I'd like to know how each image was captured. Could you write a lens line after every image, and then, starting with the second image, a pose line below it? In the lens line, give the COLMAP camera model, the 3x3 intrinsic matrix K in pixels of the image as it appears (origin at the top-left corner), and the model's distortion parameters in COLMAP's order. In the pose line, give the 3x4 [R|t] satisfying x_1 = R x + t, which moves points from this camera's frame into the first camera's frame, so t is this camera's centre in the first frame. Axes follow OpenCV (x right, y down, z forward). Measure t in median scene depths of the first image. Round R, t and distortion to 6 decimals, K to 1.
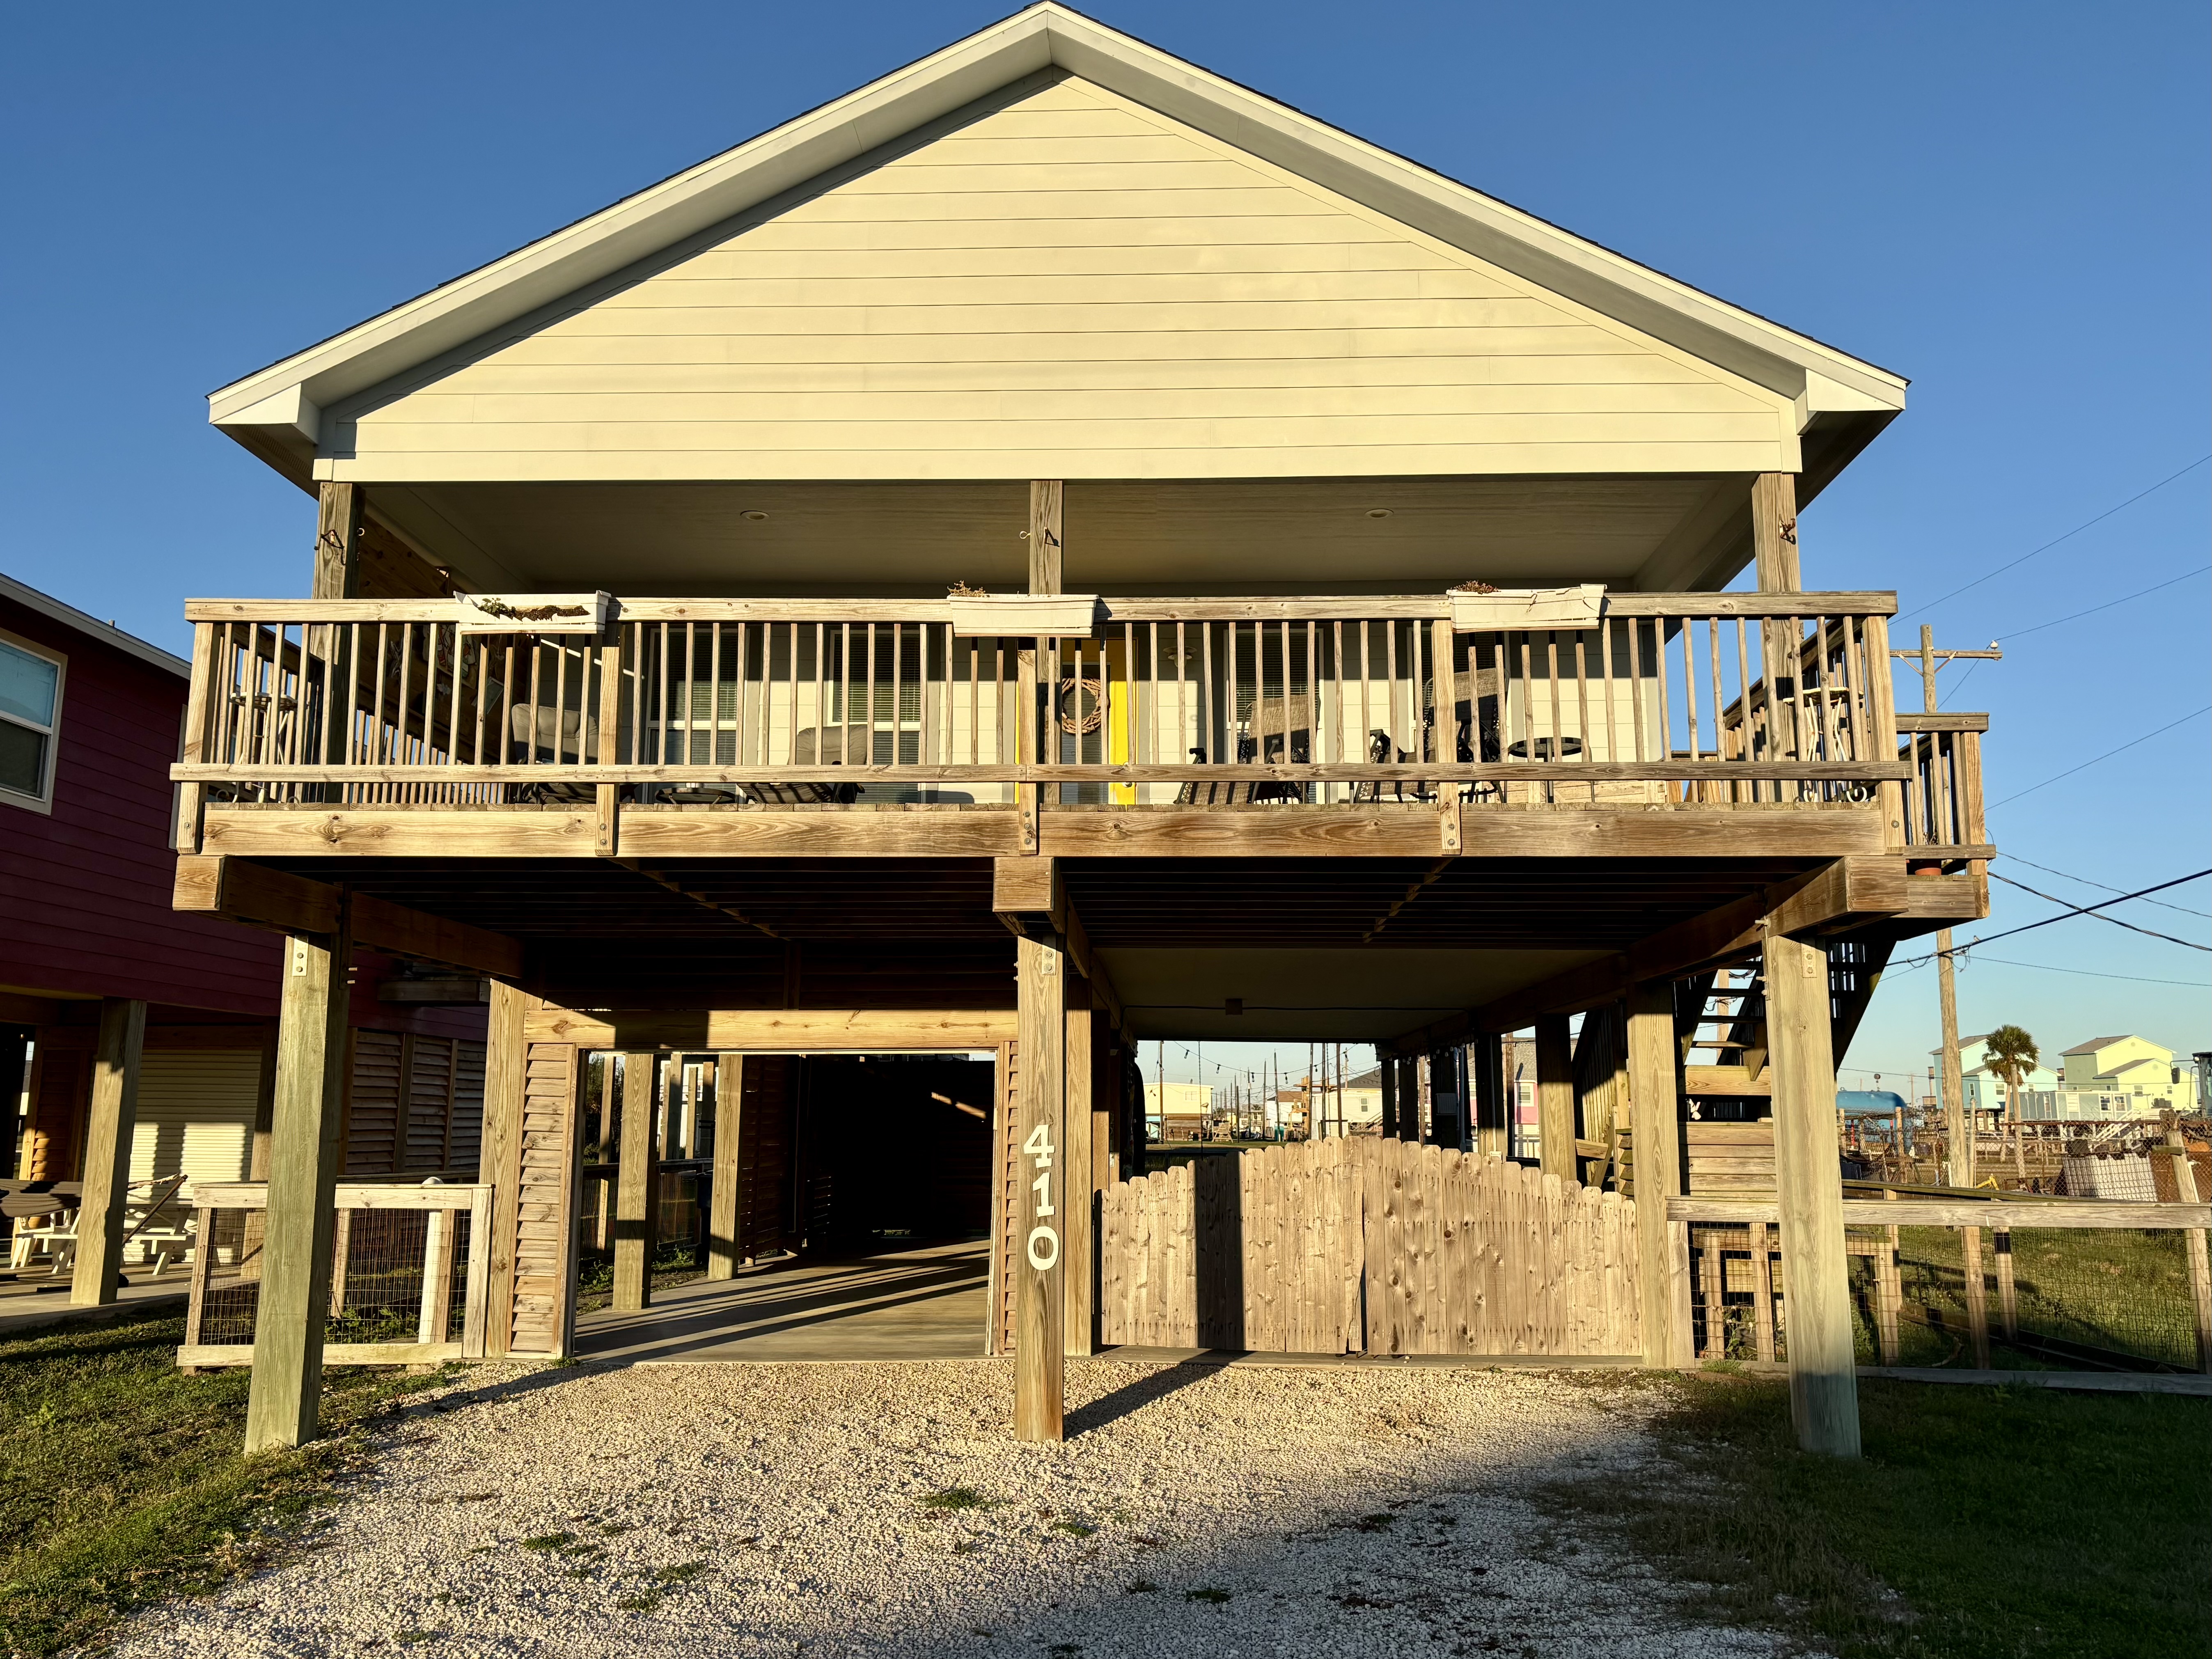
lens RADIAL K [[1686.8, 0, 1103.5], [0, 1686.8, 838.5], [0, 0, 1]] dist [0.047362, -0.042453]
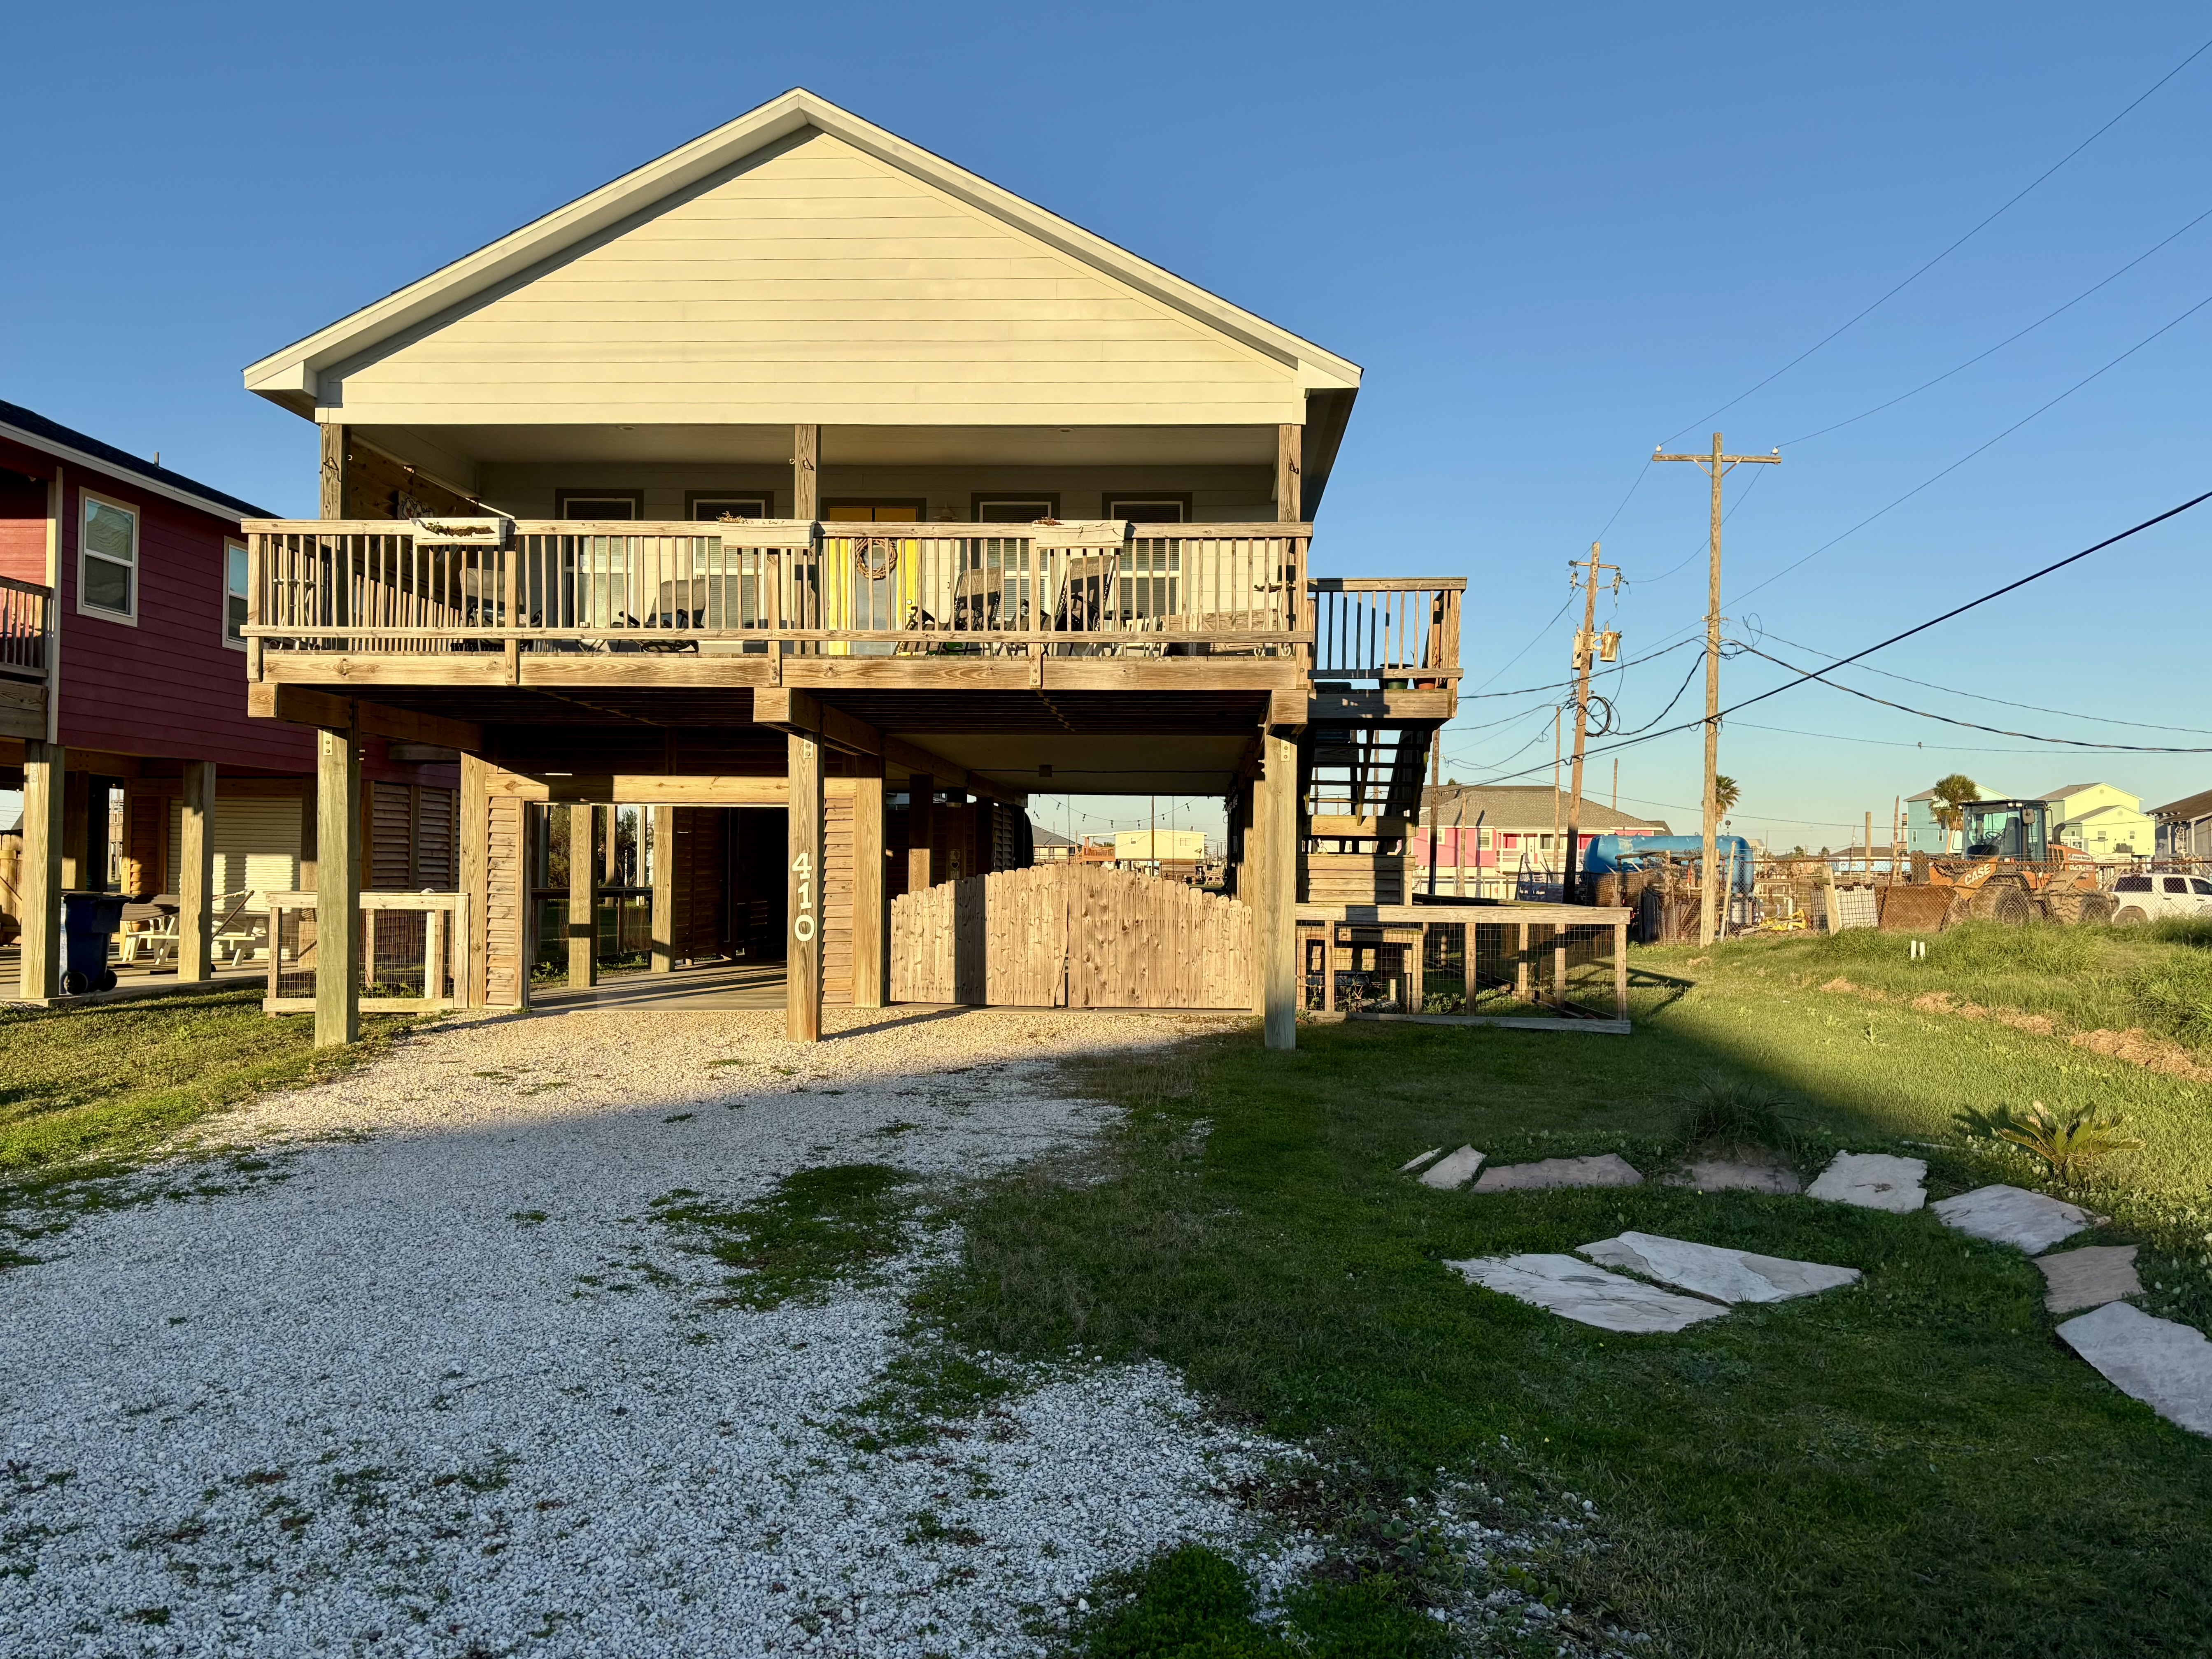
lens RADIAL K [[1686.7, 0, 1110.3], [0, 1686.7, 822.2], [0, 0, 1]] dist [0.047362, -0.042453]
pose [[0.999963, 0.003210, -0.008019, 0.230882], [-0.002056, 0.990153, 0.139977, -0.069889], [0.008390, -0.139955, 0.990122, -0.490386]]
